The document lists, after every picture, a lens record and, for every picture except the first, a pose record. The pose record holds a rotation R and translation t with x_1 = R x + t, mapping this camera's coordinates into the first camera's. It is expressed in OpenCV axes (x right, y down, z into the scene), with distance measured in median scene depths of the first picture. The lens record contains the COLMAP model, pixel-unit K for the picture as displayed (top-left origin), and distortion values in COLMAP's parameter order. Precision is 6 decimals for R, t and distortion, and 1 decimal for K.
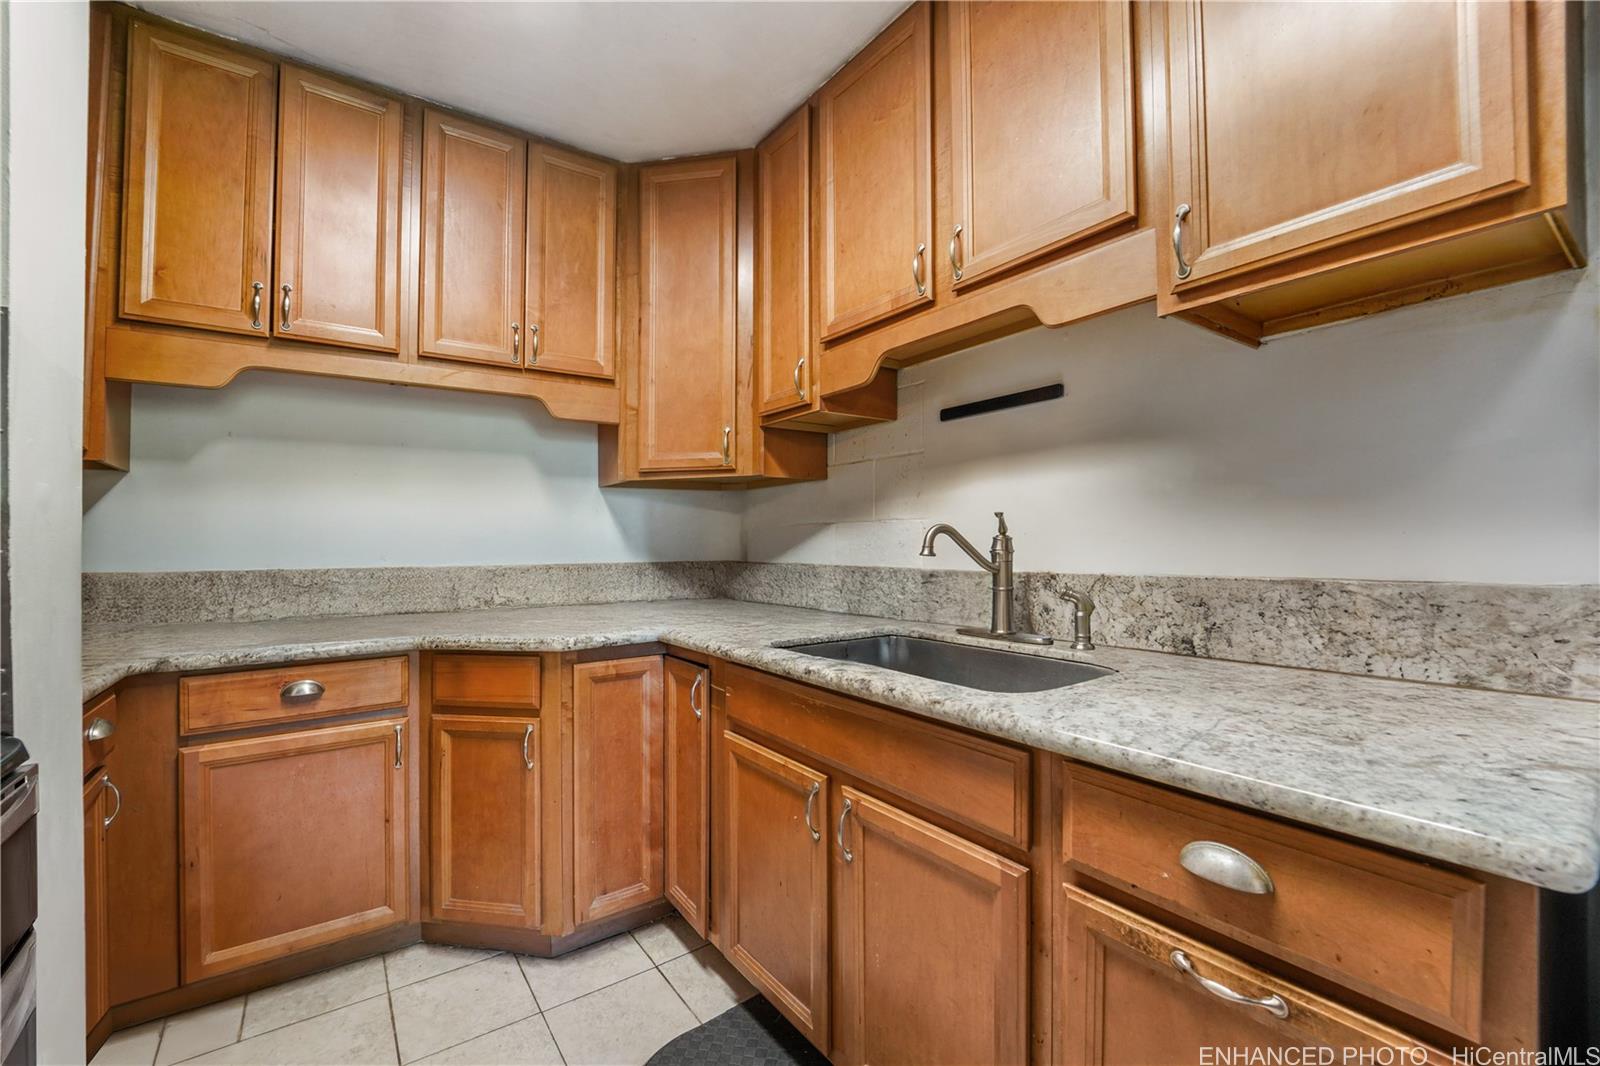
lens RADIAL K [[663.7, 0, 800.0], [0, 663.7, 533.0], [0, 0, 1]] dist [-0.003464, -0.006886]
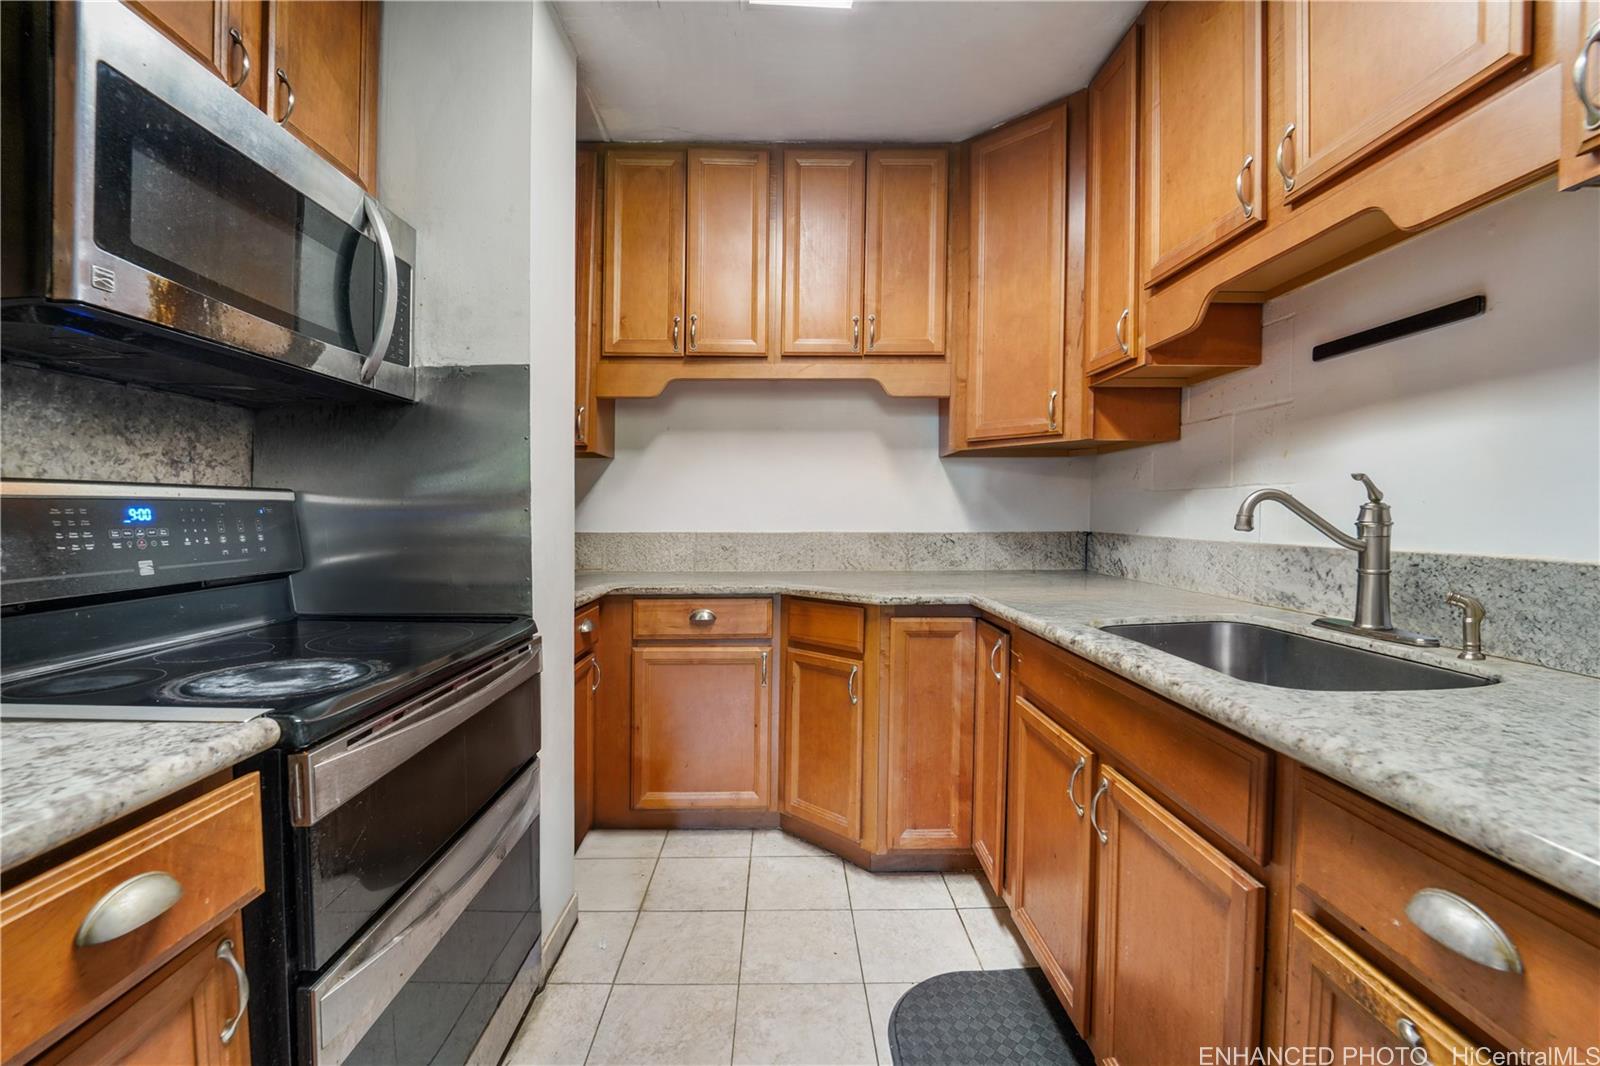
lens RADIAL K [[677.4, 0, 796.3], [0, 677.4, 516.6], [0, 0, 1]] dist [-0.000307, 0.000086]
pose [[0.828545, 0.014208, -0.559742, 0.172760], [-0.002702, 0.999768, 0.021378, 0.003968], [0.559916, -0.016200, 0.828391, -0.034710]]
